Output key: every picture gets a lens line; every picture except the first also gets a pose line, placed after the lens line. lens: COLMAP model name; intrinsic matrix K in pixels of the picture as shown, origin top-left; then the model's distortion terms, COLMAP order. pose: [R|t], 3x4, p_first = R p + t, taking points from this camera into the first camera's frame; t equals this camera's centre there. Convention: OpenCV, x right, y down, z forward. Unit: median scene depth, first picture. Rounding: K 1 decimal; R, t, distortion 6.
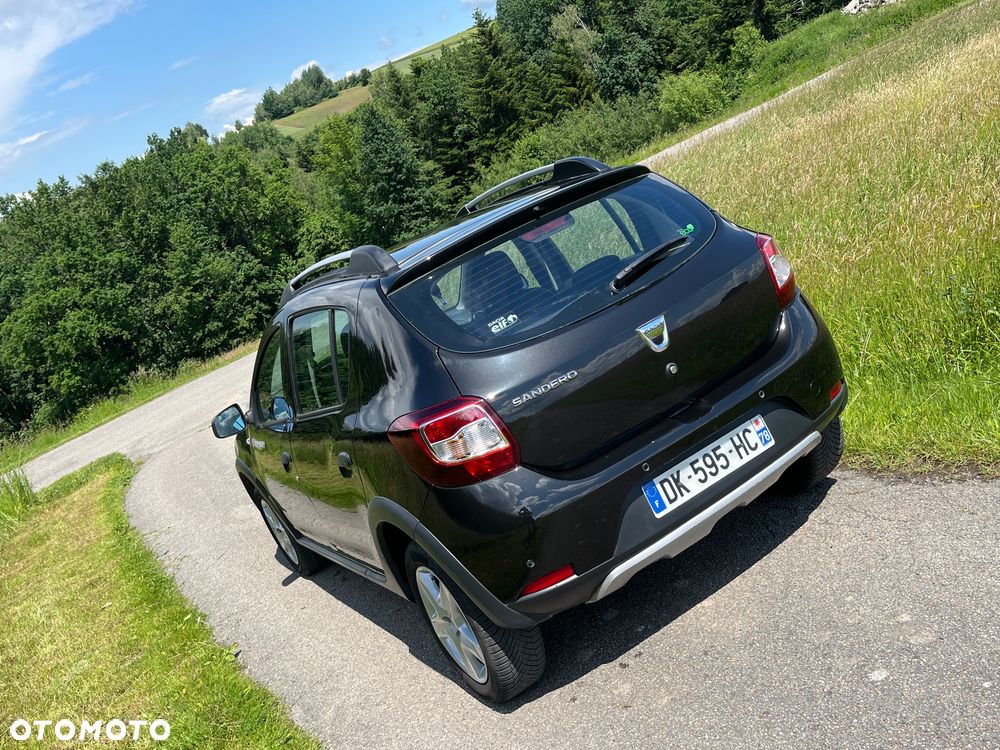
lens RADIAL K [[911.7, 0, 496.0], [0, 911.7, 372.7], [0, 0, 1]] dist [0.026248, 0.000000]
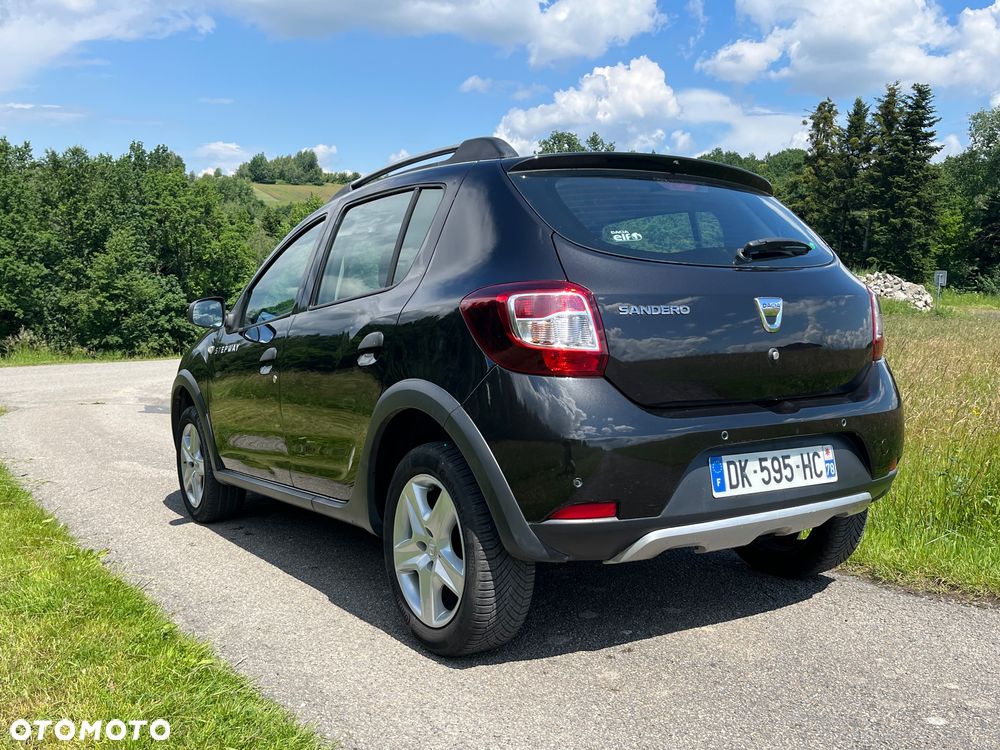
lens RADIAL K [[911.7, 0, 497.4], [0, 911.7, 372.1], [0, 0, 1]] dist [0.026248, 0.000000]
pose [[0.923802, 0.373640, 0.083559, -0.121800], [-0.355242, 0.917880, -0.176919, 0.246614], [-0.142801, 0.133754, 0.980672, 0.122901]]
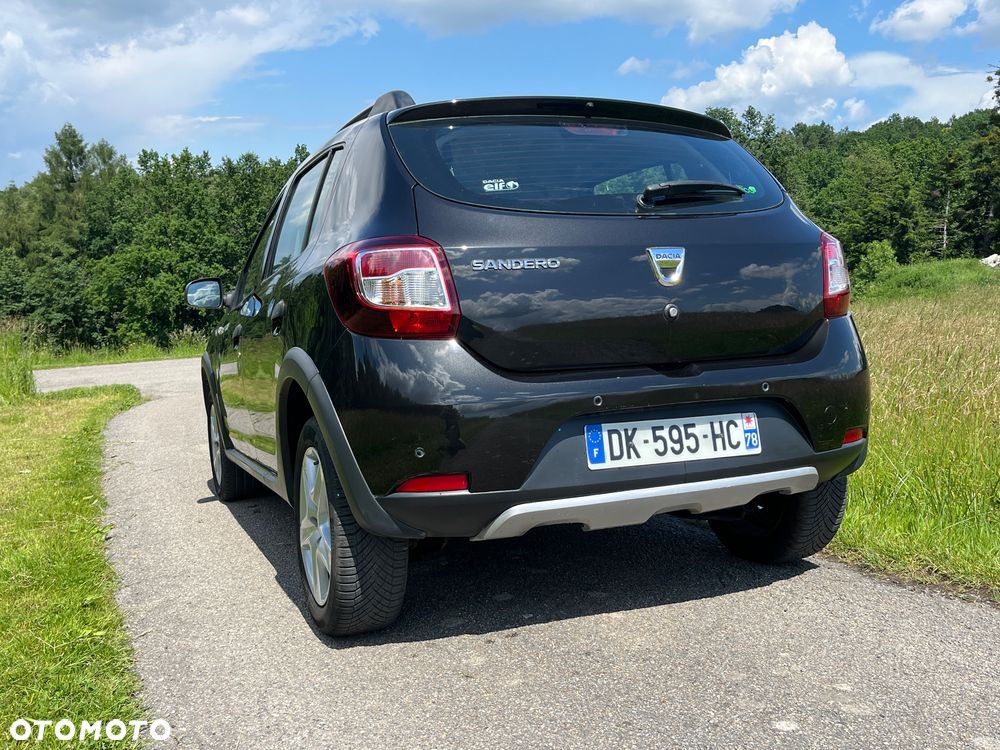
lens RADIAL K [[911.7, 0, 499.0], [0, 911.7, 375.9], [0, 0, 1]] dist [0.026248, 0.000000]
pose [[0.931214, 0.357363, -0.071642, 0.114815], [-0.363118, 0.926588, -0.097874, 0.168071], [0.031406, 0.117156, 0.992617, 0.166660]]
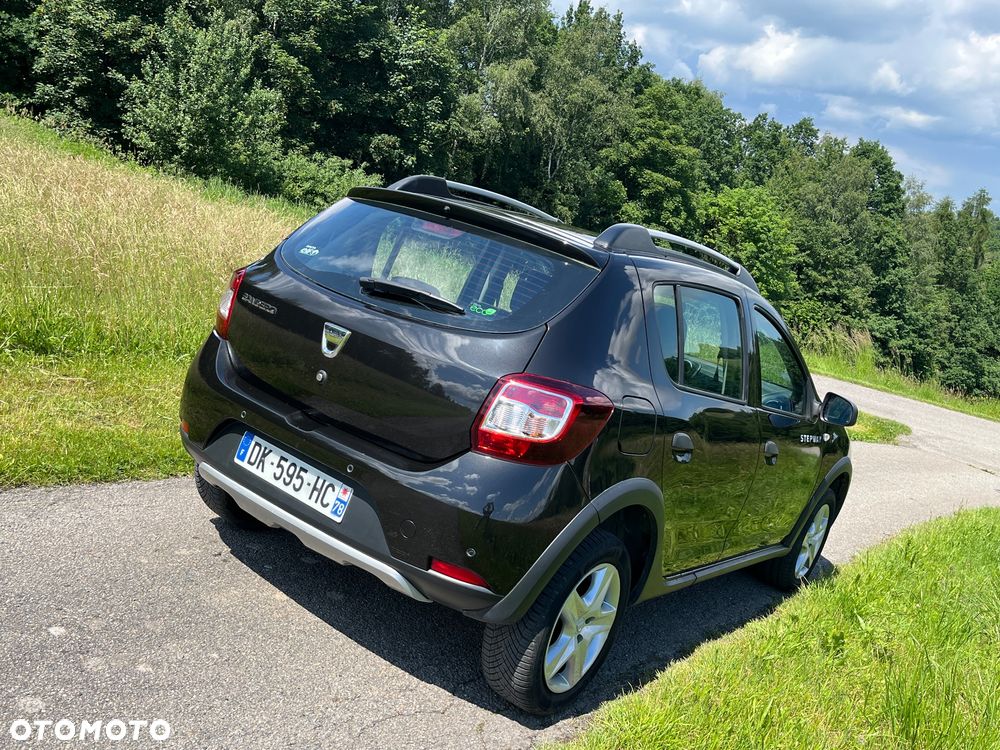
lens RADIAL K [[911.7, 0, 503.0], [0, 911.7, 368.5], [0, 0, 1]] dist [0.026248, 0.000000]
pose [[0.286416, 0.598578, -0.748111, 0.893980], [-0.565757, 0.735819, 0.372142, -0.446139], [0.773230, 0.316662, 0.549401, 0.539213]]
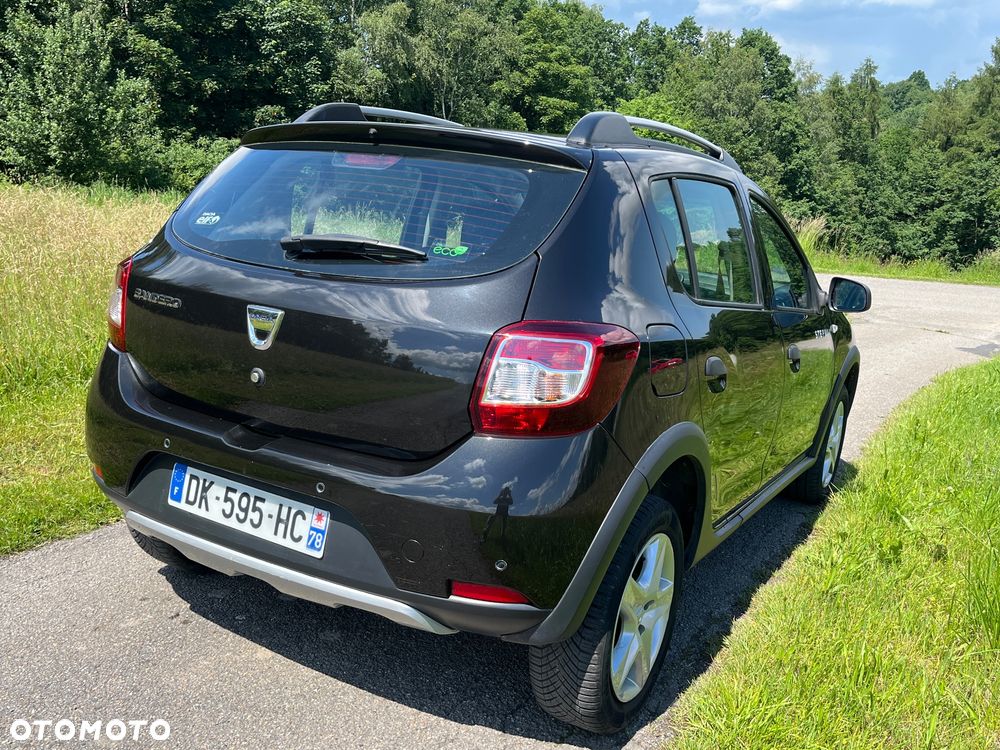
lens RADIAL K [[911.7, 0, 500.5], [0, 911.7, 377.0], [0, 0, 1]] dist [0.026248, 0.000000]
pose [[0.447630, 0.573780, -0.685860, 0.728619], [-0.440640, 0.808943, 0.389163, -0.352180], [0.778115, 0.128016, 0.614938, 0.617044]]
